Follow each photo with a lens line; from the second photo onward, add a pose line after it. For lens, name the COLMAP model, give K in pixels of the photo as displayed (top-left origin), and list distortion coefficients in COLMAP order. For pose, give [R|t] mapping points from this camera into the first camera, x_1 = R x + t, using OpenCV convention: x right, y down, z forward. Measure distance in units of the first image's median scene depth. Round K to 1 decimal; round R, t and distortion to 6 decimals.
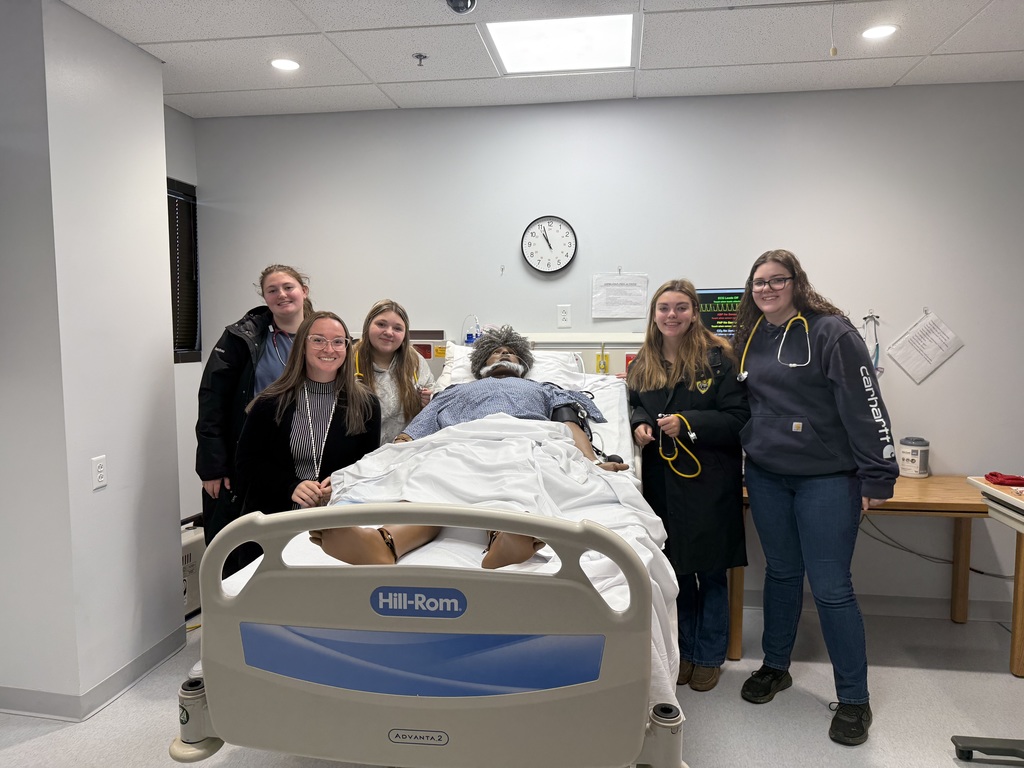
lens RADIAL K [[721.5, 0, 512.0], [0, 721.5, 384.0], [0, 0, 1]] dist [0.077567, -0.105229]
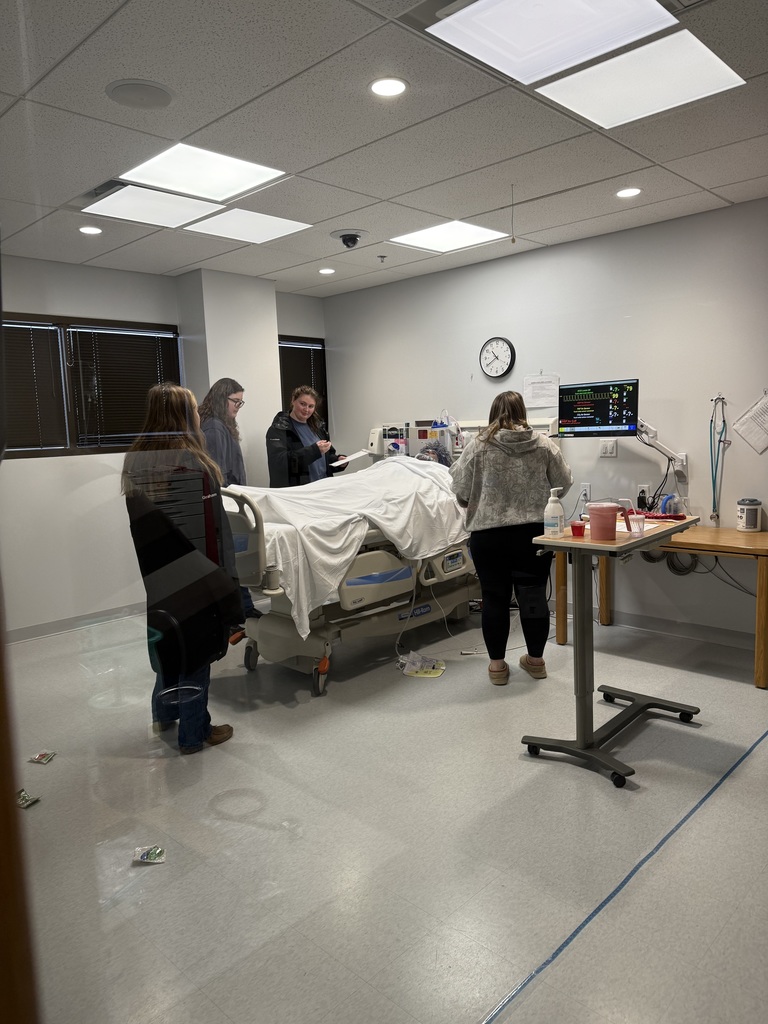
lens RADIAL K [[721.5, 0, 384.0], [0, 721.5, 512.0], [0, 0, 1]] dist [0.077567, -0.105229]
pose [[0.808229, 0.046248, -0.587049, 0.872324], [-0.014809, 0.998192, 0.058249, 0.038917], [0.588682, -0.038385, 0.807453, -0.361857]]
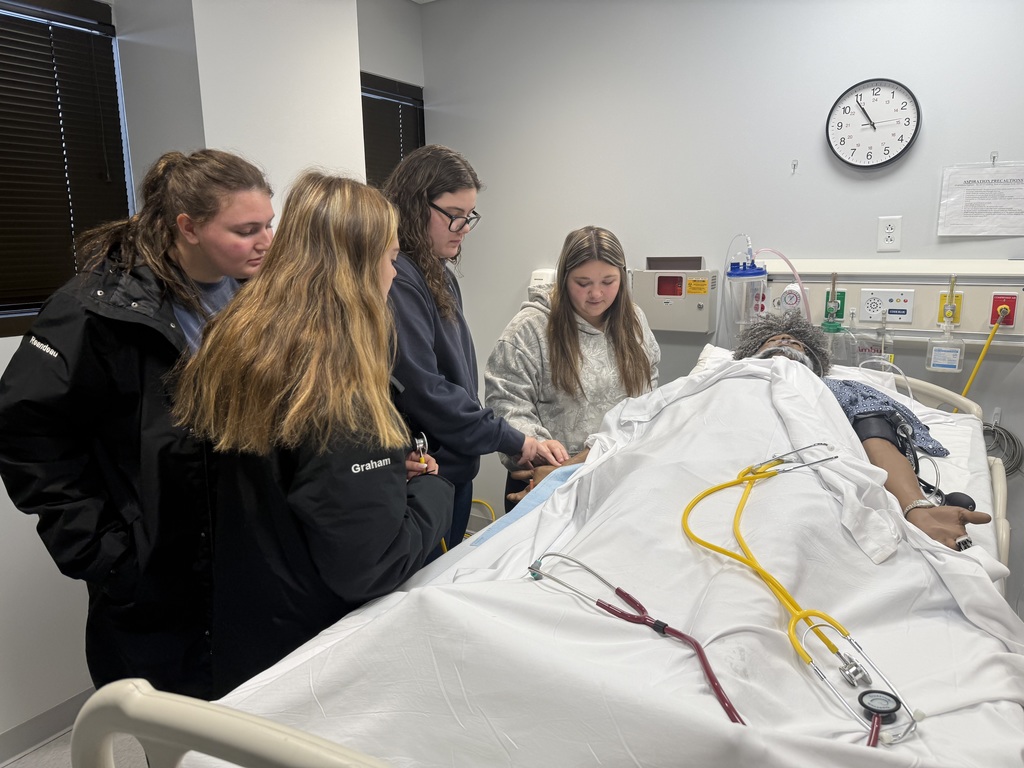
lens RADIAL K [[723.0, 0, 512.0], [0, 723.0, 384.0], [0, 0, 1]] dist [-0.002003, -0.001833]
pose [[0.916606, 0.065623, -0.394370, 0.030751], [-0.017381, 0.992045, 0.124681, -0.041030], [0.399415, -0.107429, 0.910454, 0.293314]]
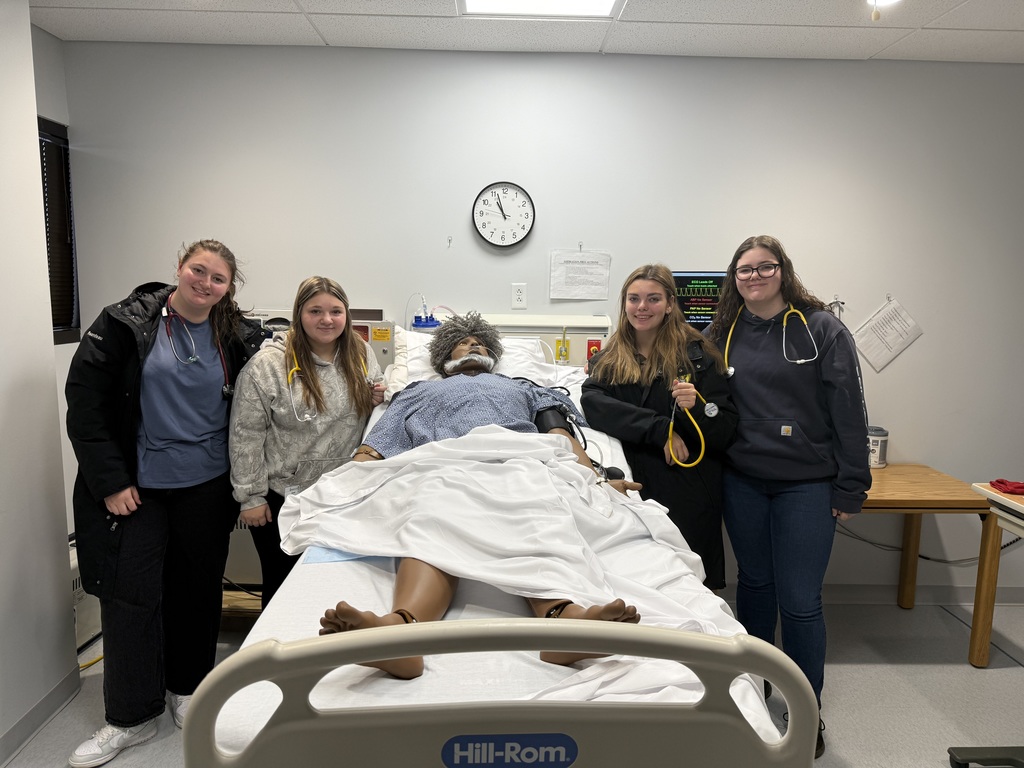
lens RADIAL K [[721.5, 0, 512.0], [0, 721.5, 384.0], [0, 0, 1]] dist [0.077567, -0.105229]
pose [[0.986525, -0.004333, 0.163554, -0.102265], [-0.005453, 0.998223, 0.059334, -0.045368], [-0.163520, -0.059426, 0.984749, 0.129059]]
